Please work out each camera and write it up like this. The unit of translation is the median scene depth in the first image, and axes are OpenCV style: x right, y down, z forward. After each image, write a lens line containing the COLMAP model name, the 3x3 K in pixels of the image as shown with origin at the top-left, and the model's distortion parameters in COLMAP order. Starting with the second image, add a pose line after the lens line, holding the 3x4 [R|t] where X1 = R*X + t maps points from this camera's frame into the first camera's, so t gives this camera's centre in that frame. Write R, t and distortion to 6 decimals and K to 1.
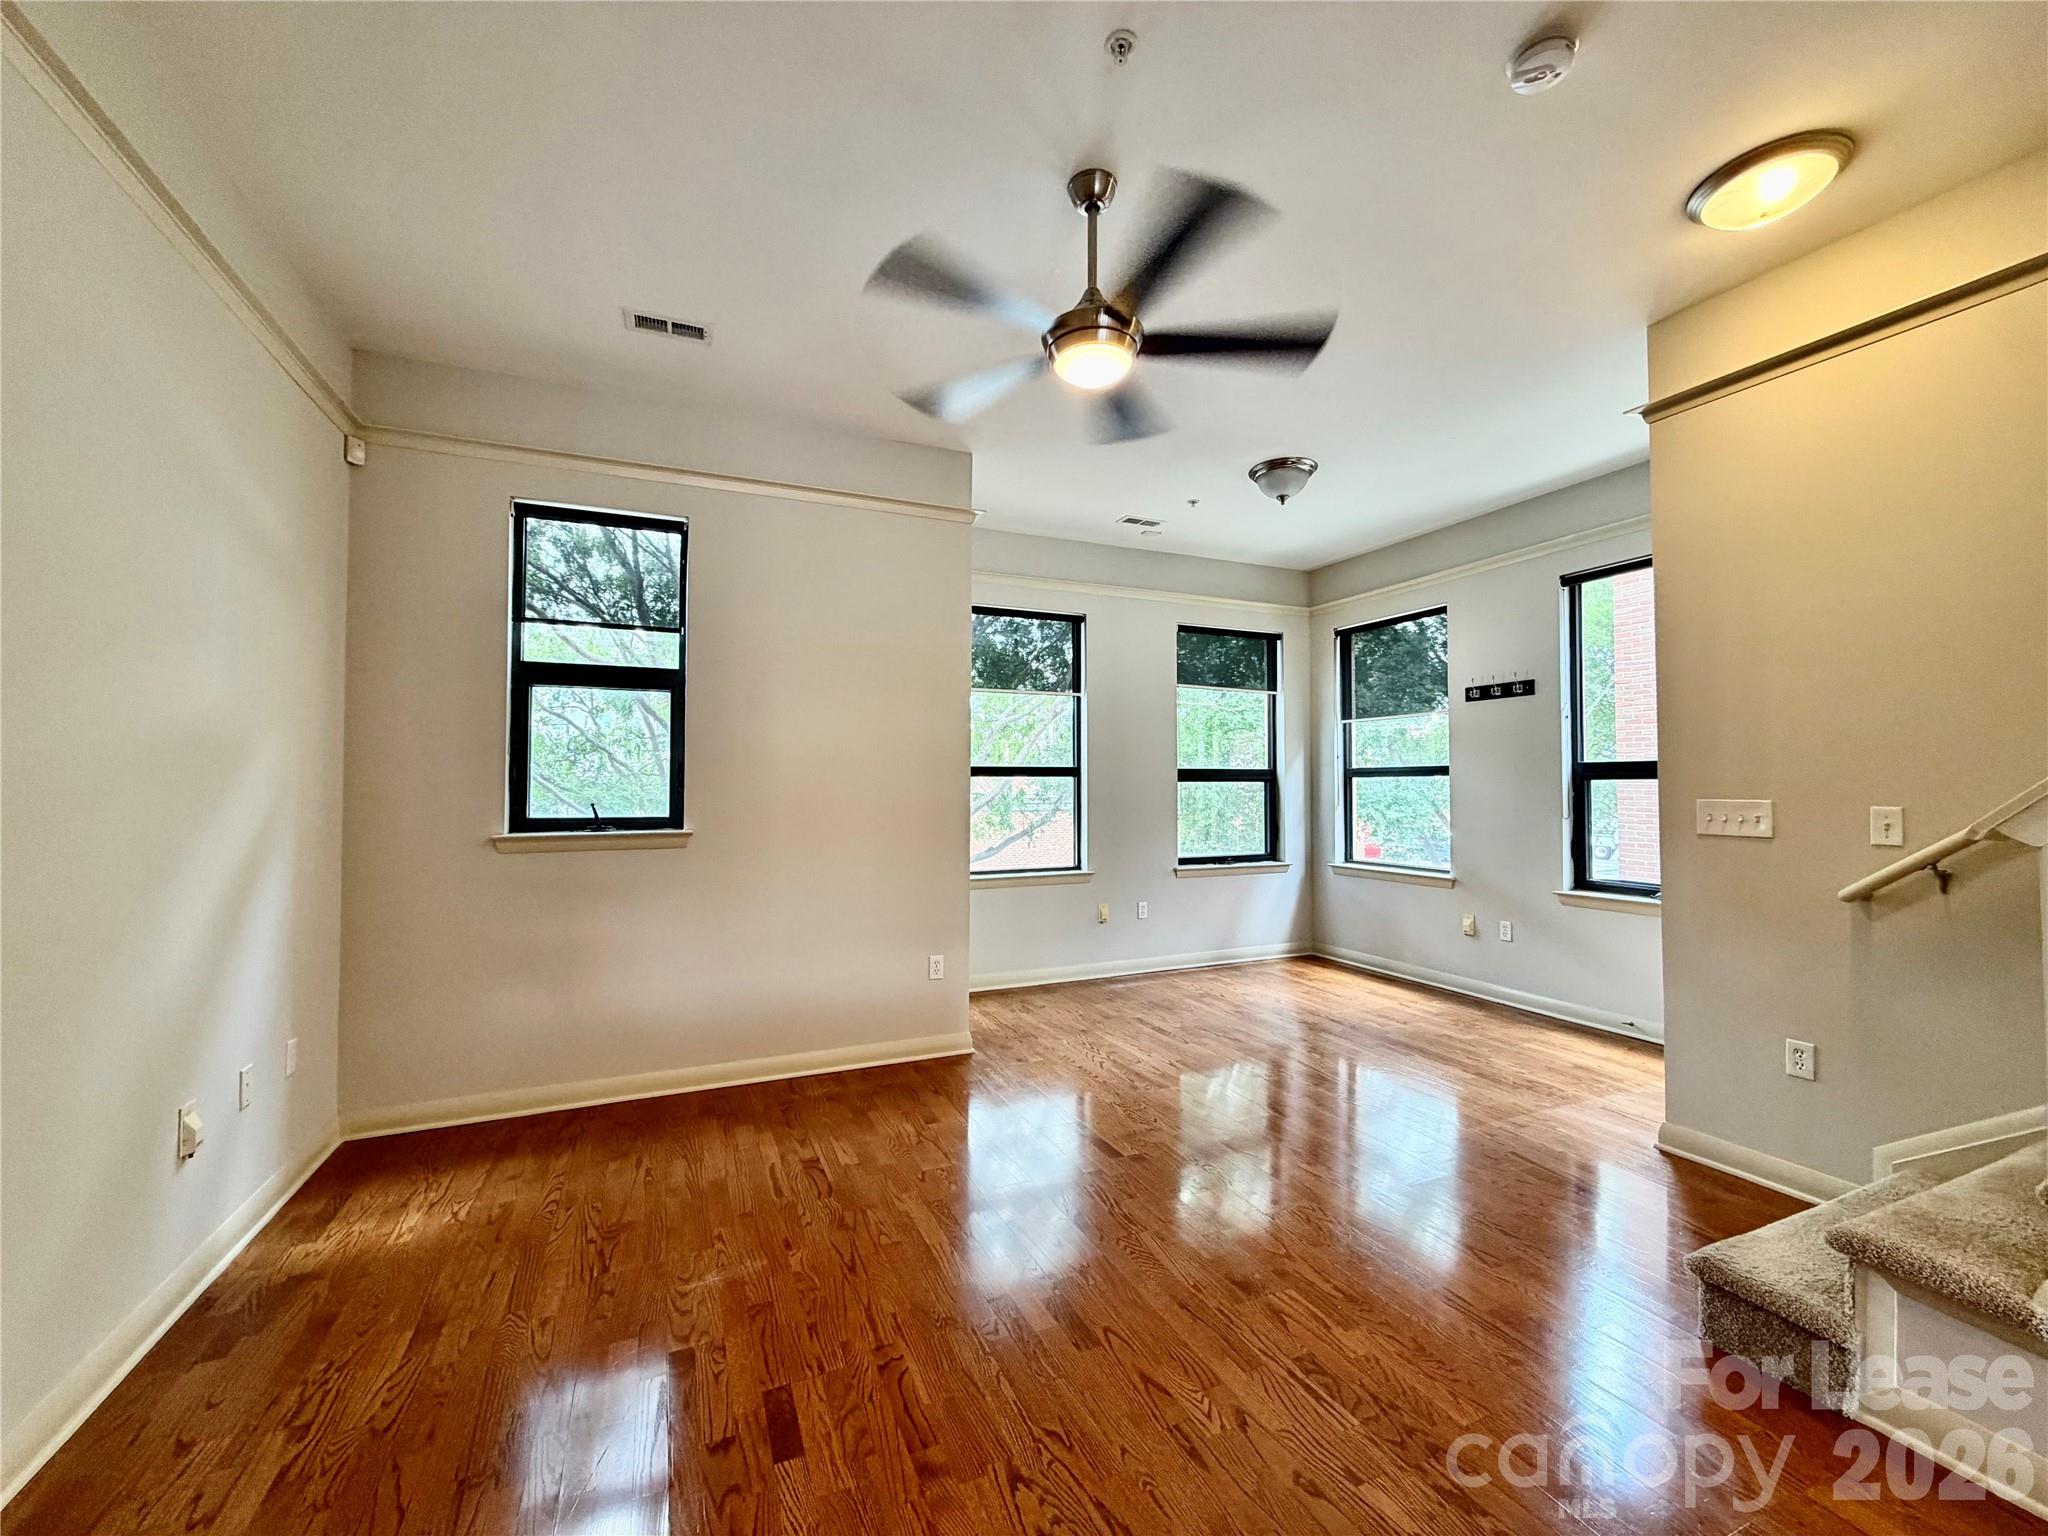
lens RADIAL K [[815.3, 0, 1016.0], [0, 815.3, 771.8], [0, 0, 1]] dist [-0.001535, -0.000117]
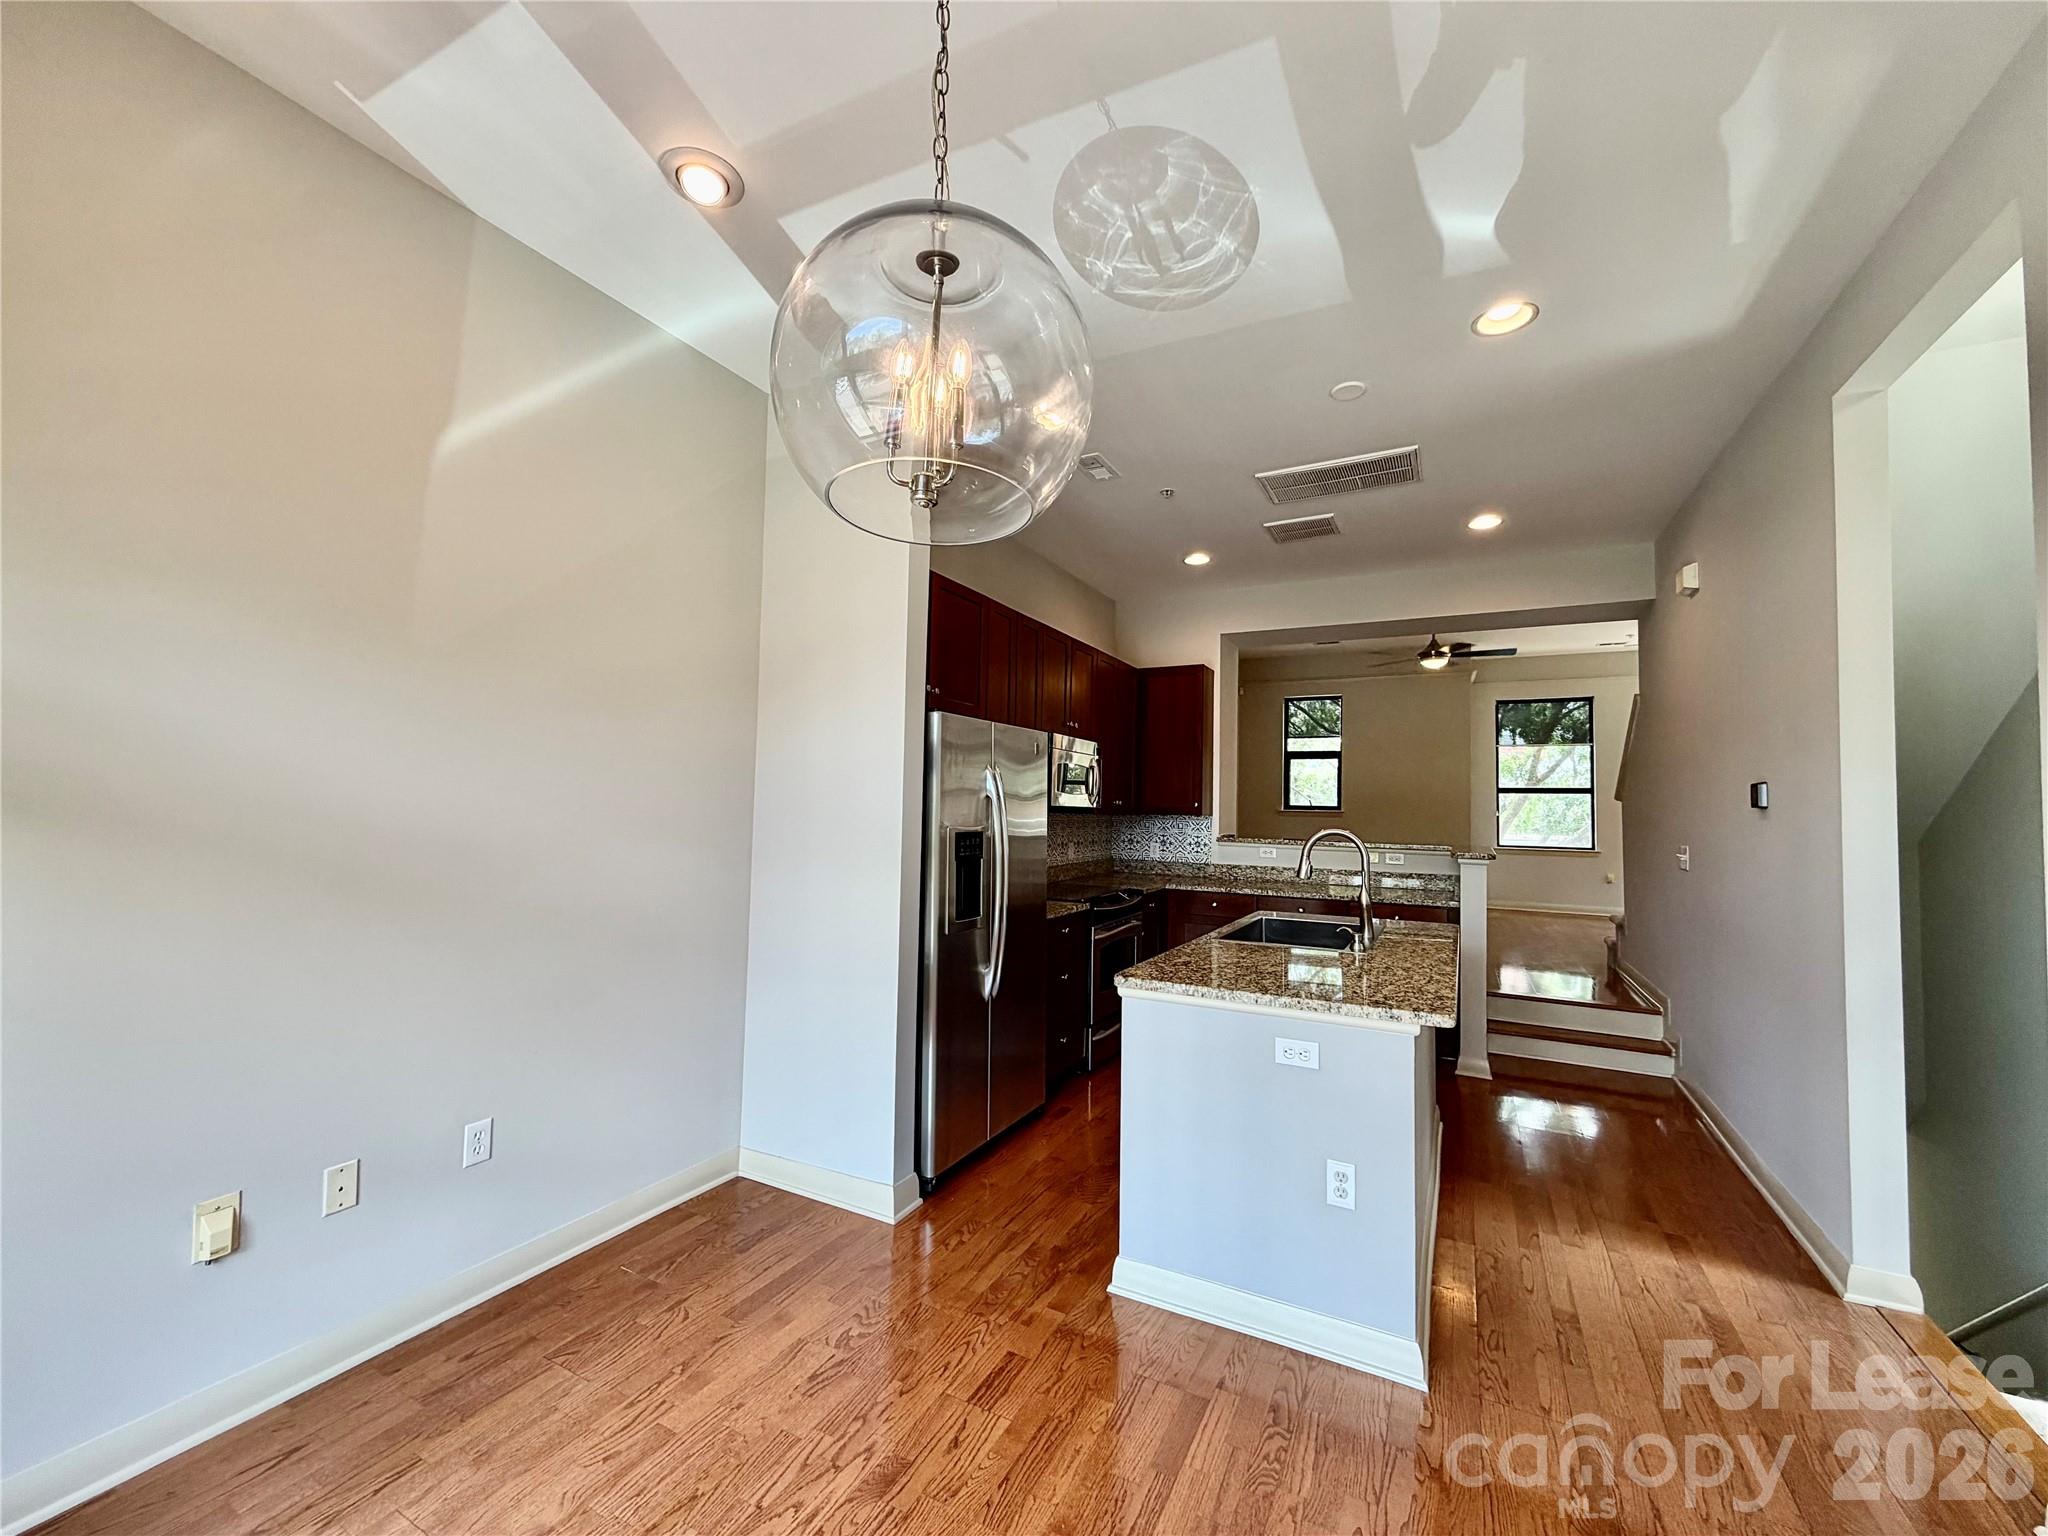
lens RADIAL K [[815.3, 0, 1016.0], [0, 815.3, 771.8], [0, 0, 1]] dist [-0.001535, -0.000117]
pose [[0.622179, -0.025580, -0.782457, 0.817076], [-0.007274, 0.999234, -0.038451, 0.042240], [0.782842, 0.029615, 0.621516, -1.199198]]
